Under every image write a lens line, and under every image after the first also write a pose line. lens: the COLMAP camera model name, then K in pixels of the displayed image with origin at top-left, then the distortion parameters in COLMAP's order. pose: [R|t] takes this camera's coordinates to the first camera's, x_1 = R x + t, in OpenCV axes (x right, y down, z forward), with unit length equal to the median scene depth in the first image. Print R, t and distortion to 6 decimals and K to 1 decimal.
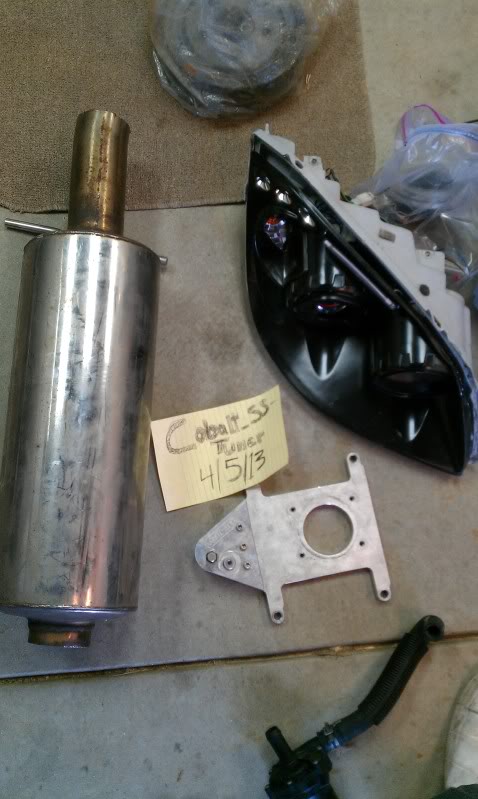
lens RADIAL K [[869.9, 0, 235.8], [0, 869.9, 398.5], [0, 0, 1]] dist [-0.020017, 0.000000]
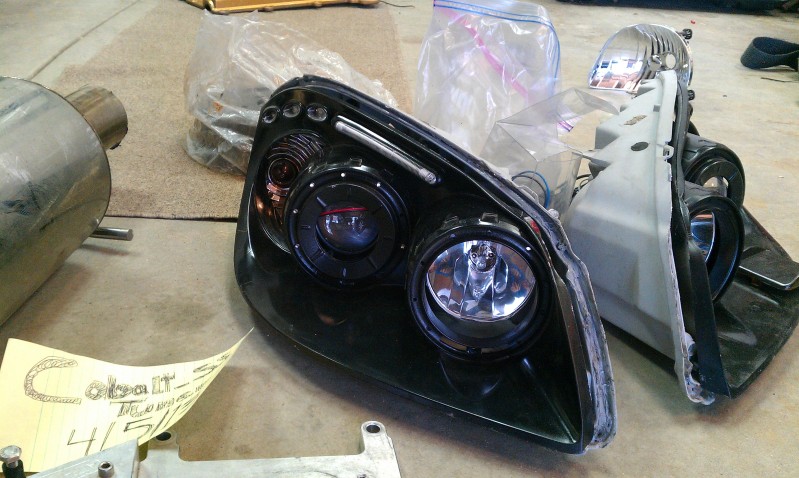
lens RADIAL K [[869.9, 0, 393.3], [0, 869.9, 239.7], [0, 0, 1]] dist [-0.020017, 0.000000]
pose [[0.999243, 0.030901, -0.023635, 0.160747], [-0.037255, 0.585086, -0.810115, 0.435053], [-0.011204, 0.810382, 0.585794, 0.624234]]
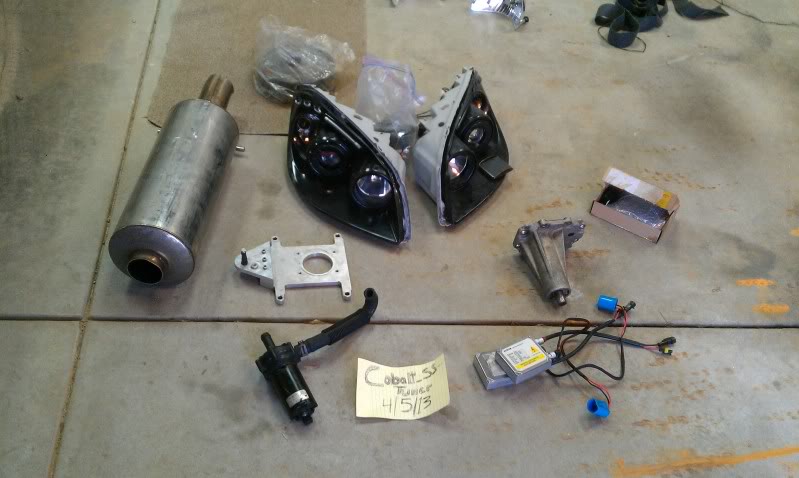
lens RADIAL K [[869.9, 0, 403.8], [0, 869.9, 241.9], [0, 0, 1]] dist [-0.020017, 0.000000]
pose [[0.998891, 0.046415, 0.007897, 0.259284], [-0.034071, 0.828378, -0.559132, 1.055423], [-0.032493, 0.558243, 0.829041, -0.417763]]
